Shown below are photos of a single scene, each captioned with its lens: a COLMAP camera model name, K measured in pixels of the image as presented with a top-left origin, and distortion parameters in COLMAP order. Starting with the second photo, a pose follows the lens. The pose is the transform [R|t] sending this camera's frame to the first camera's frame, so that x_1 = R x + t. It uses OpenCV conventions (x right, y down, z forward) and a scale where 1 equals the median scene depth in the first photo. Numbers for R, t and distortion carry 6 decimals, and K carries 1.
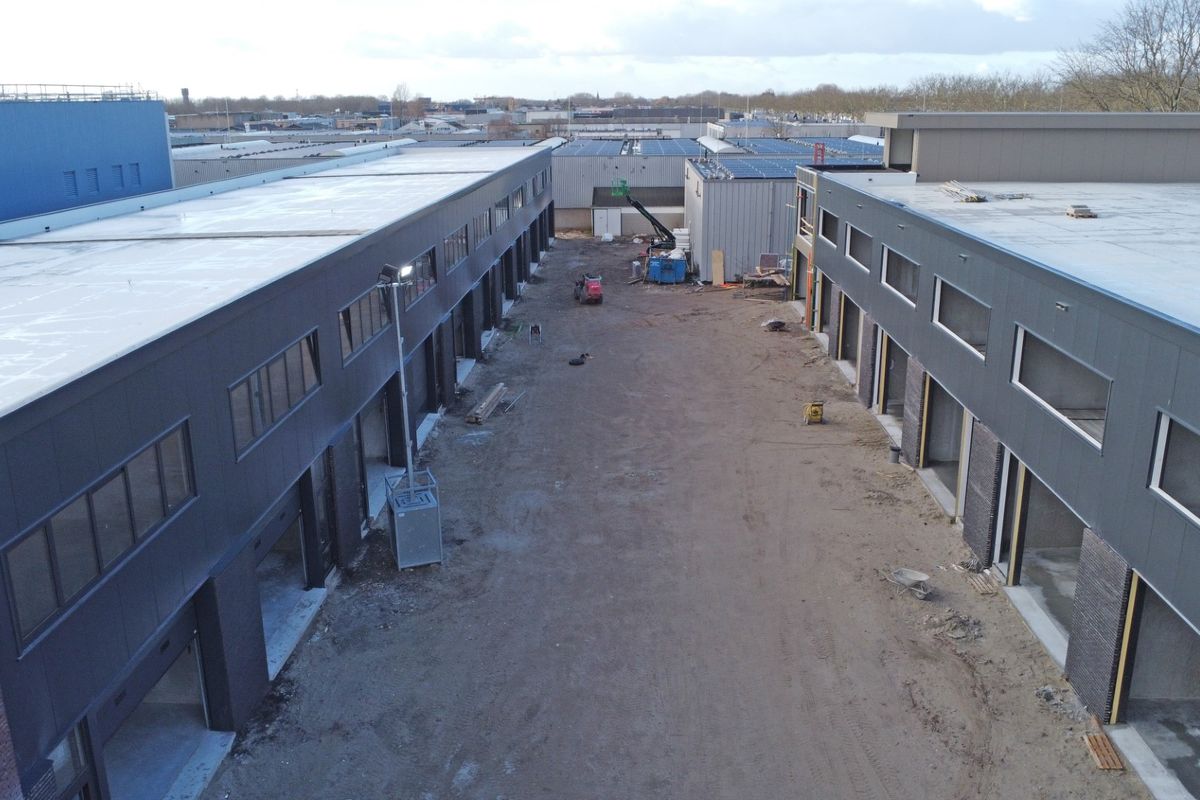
lens RADIAL K [[1027.3, 0, 600.8], [0, 1027.3, 395.1], [0, 0, 1]] dist [-0.019577, -0.030312]
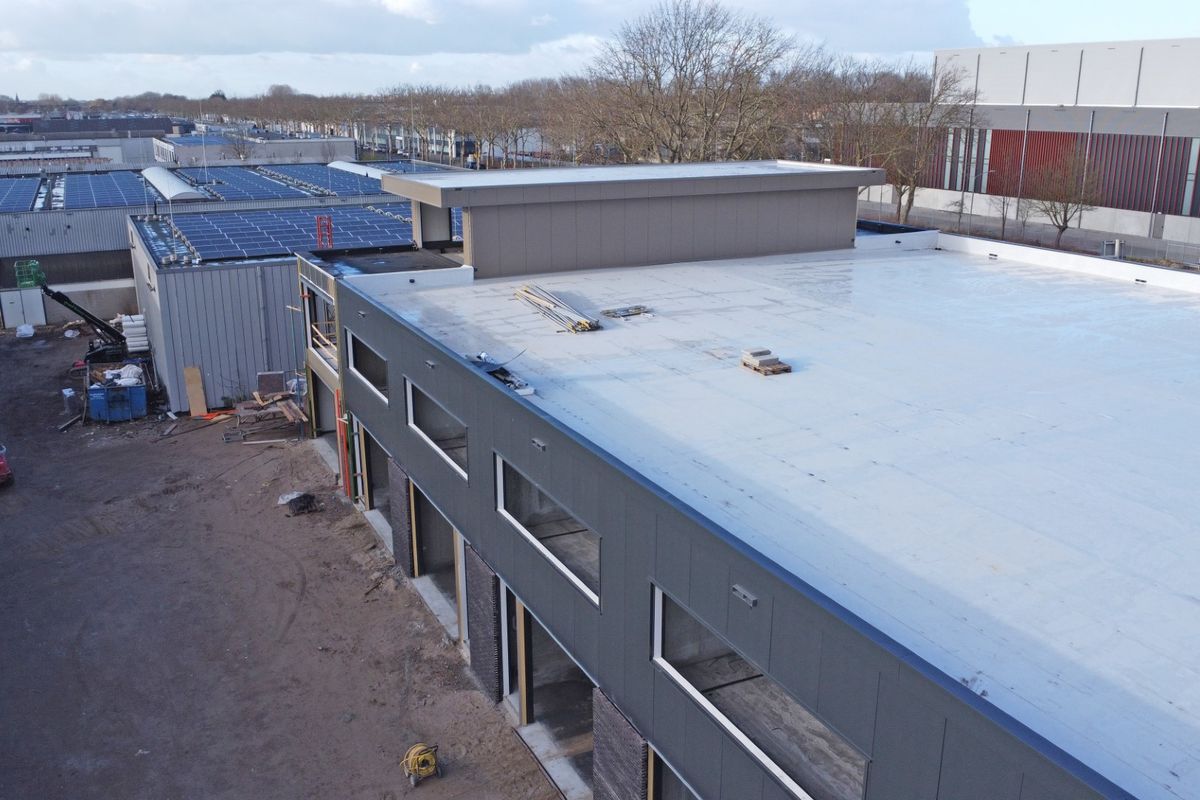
lens RADIAL K [[1027.3, 0, 597.4], [0, 1027.3, 394.7], [0, 0, 1]] dist [-0.019577, -0.030312]
pose [[0.878311, -0.129175, 0.460307, 0.059097], [0.129092, 0.991122, 0.031816, -0.194265], [-0.460330, 0.031478, 0.887189, 0.452039]]
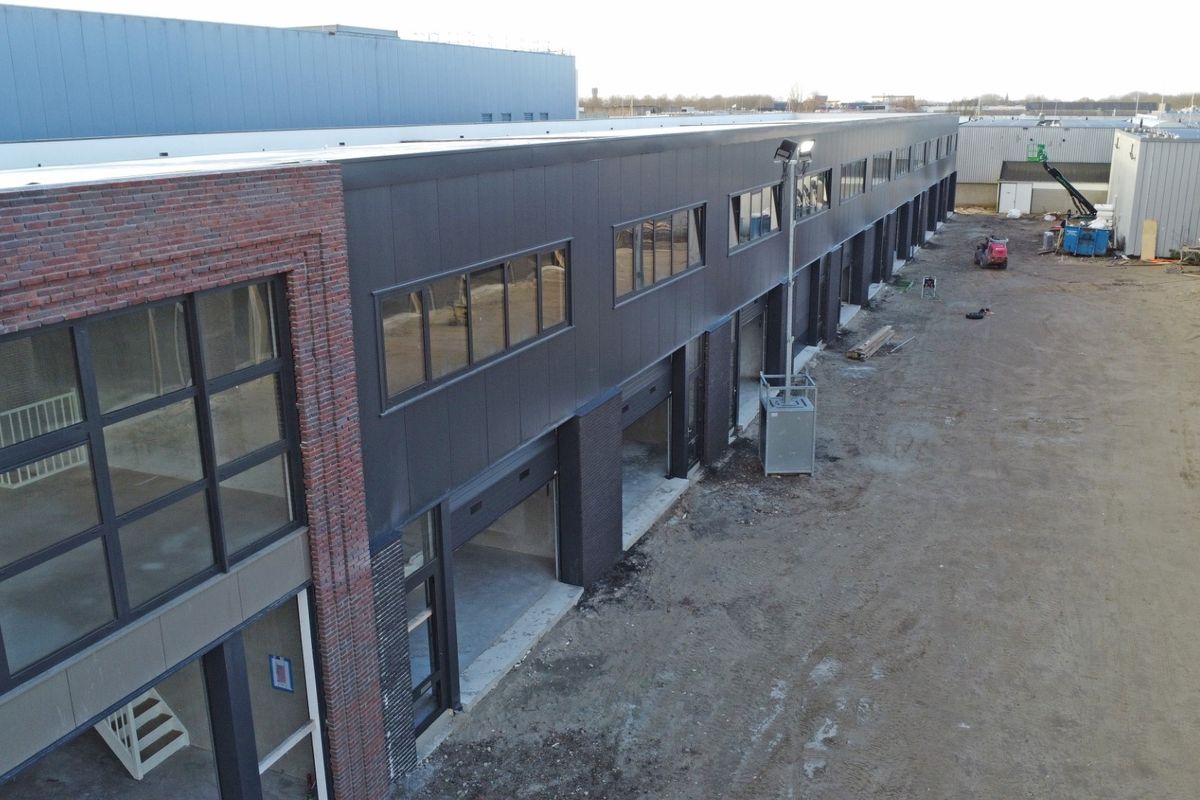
lens RADIAL K [[1027.3, 0, 598.5], [0, 1027.3, 397.4], [0, 0, 1]] dist [-0.019577, -0.030312]
pose [[0.932651, 0.097665, -0.347310, -0.015592], [-0.097747, 0.995060, 0.017329, 0.070147], [0.347287, 0.017787, 0.937590, 0.054306]]
